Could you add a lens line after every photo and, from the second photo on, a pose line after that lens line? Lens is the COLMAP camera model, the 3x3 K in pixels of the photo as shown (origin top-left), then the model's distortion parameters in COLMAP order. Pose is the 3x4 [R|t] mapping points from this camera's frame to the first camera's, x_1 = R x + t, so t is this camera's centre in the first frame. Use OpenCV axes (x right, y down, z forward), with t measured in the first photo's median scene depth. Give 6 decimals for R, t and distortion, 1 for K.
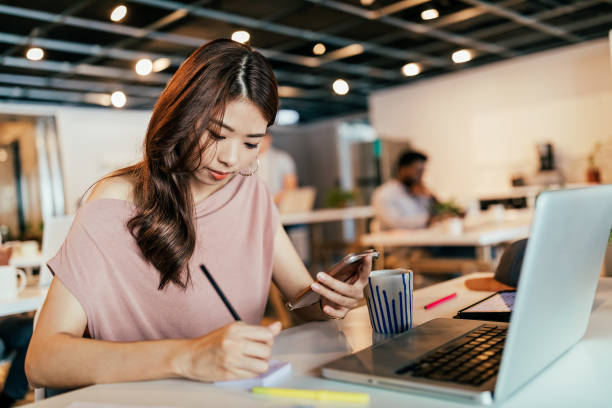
lens RADIAL K [[590.8, 0, 306.0], [0, 590.8, 204.0], [0, 0, 1]] dist [0.009815, 0.006017]
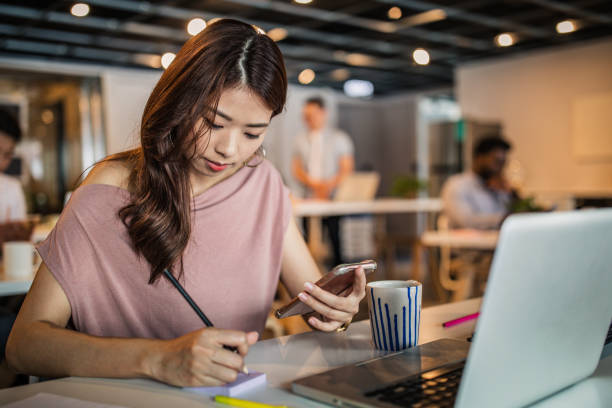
lens RADIAL K [[683.2, 0, 306.0], [0, 683.2, 204.0], [0, 0, 1]] dist [-0.016140, -0.009801]
pose [[0.991866, 0.062204, -0.111051, 0.098867], [-0.059259, 0.997803, 0.029624, -0.025466], [0.112650, -0.022803, 0.993373, -0.043669]]
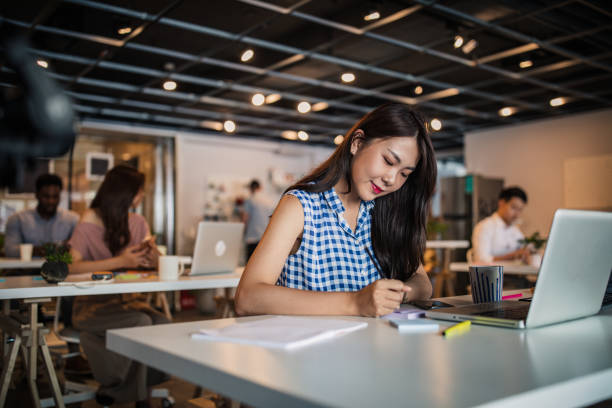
lens RADIAL K [[600.5, 0, 306.0], [0, 600.5, 204.0], [0, 0, 1]] dist [-0.009688, -0.002844]
pose [[0.987816, 0.066044, -0.140916, -0.059280], [-0.073151, 0.996266, -0.045858, 0.046465], [0.137361, 0.055607, 0.988959, -0.454374]]
